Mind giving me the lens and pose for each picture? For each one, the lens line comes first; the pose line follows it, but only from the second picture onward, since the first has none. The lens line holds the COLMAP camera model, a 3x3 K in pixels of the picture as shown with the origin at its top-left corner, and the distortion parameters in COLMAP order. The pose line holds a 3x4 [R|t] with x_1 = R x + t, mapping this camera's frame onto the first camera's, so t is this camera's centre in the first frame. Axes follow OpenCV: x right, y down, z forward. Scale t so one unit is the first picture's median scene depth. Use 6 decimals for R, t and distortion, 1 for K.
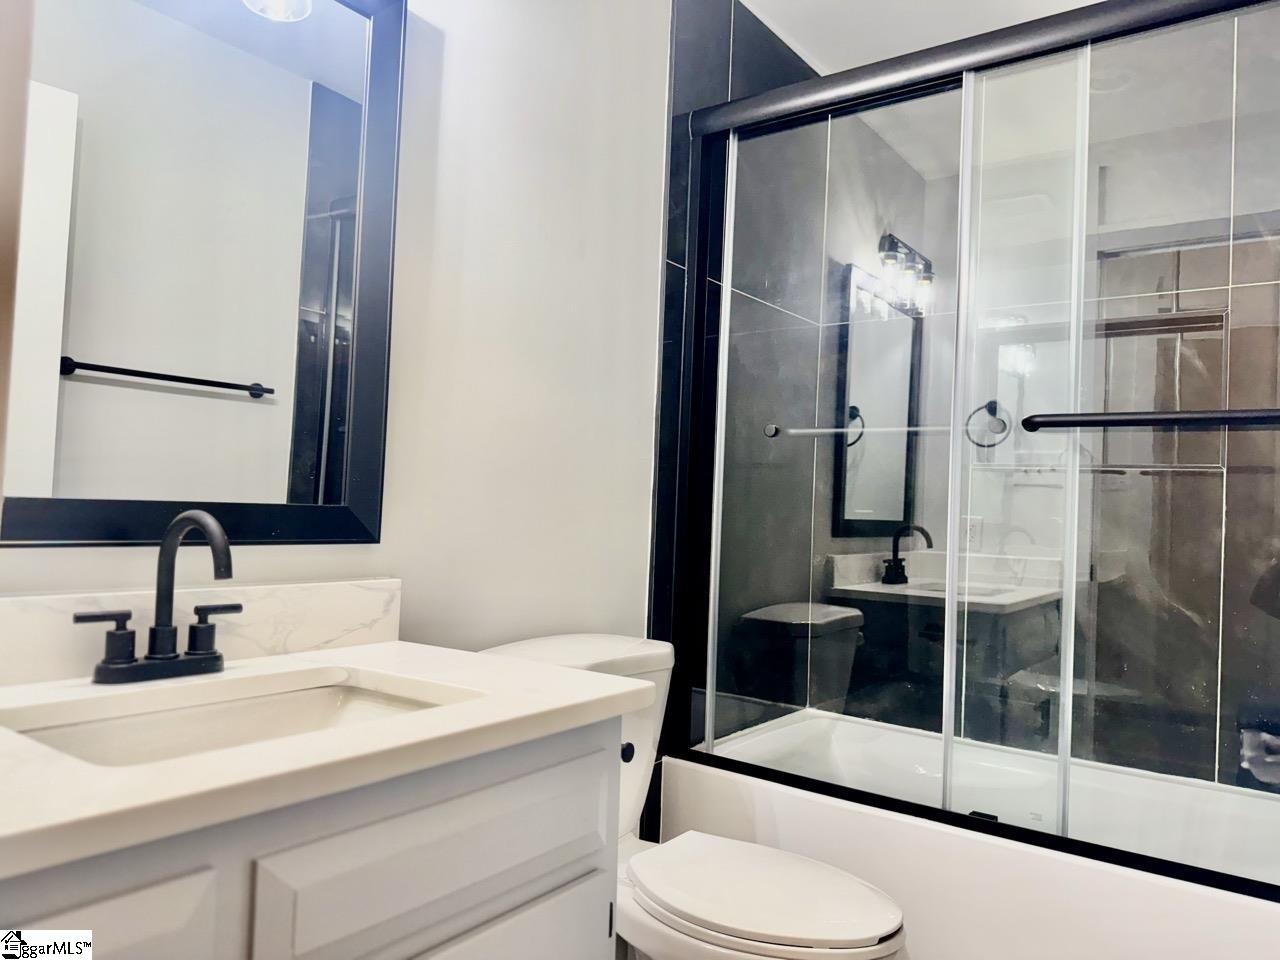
lens RADIAL K [[893.6, 0, 643.8], [0, 893.6, 479.9], [0, 0, 1]] dist [0.079262, -0.116633]
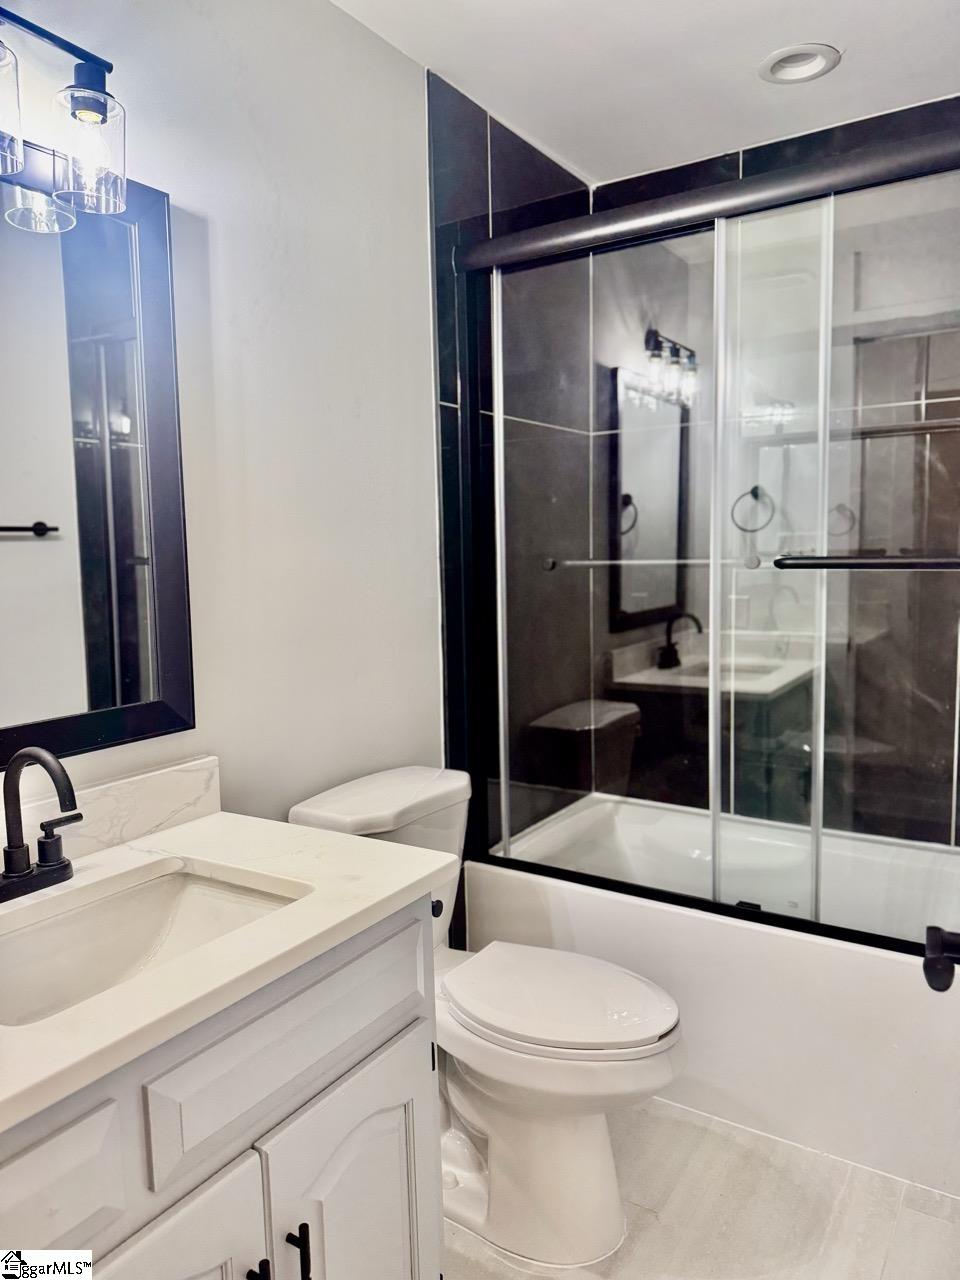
lens RADIAL K [[893.6, 0, 474.9], [0, 893.6, 628.8], [0, 0, 1]] dist [0.079262, -0.116633]
pose [[0.996643, -0.065691, 0.048865, -0.001656], [0.059143, 0.990377, 0.125125, -0.109500], [-0.056614, -0.121815, 0.990937, -0.055200]]
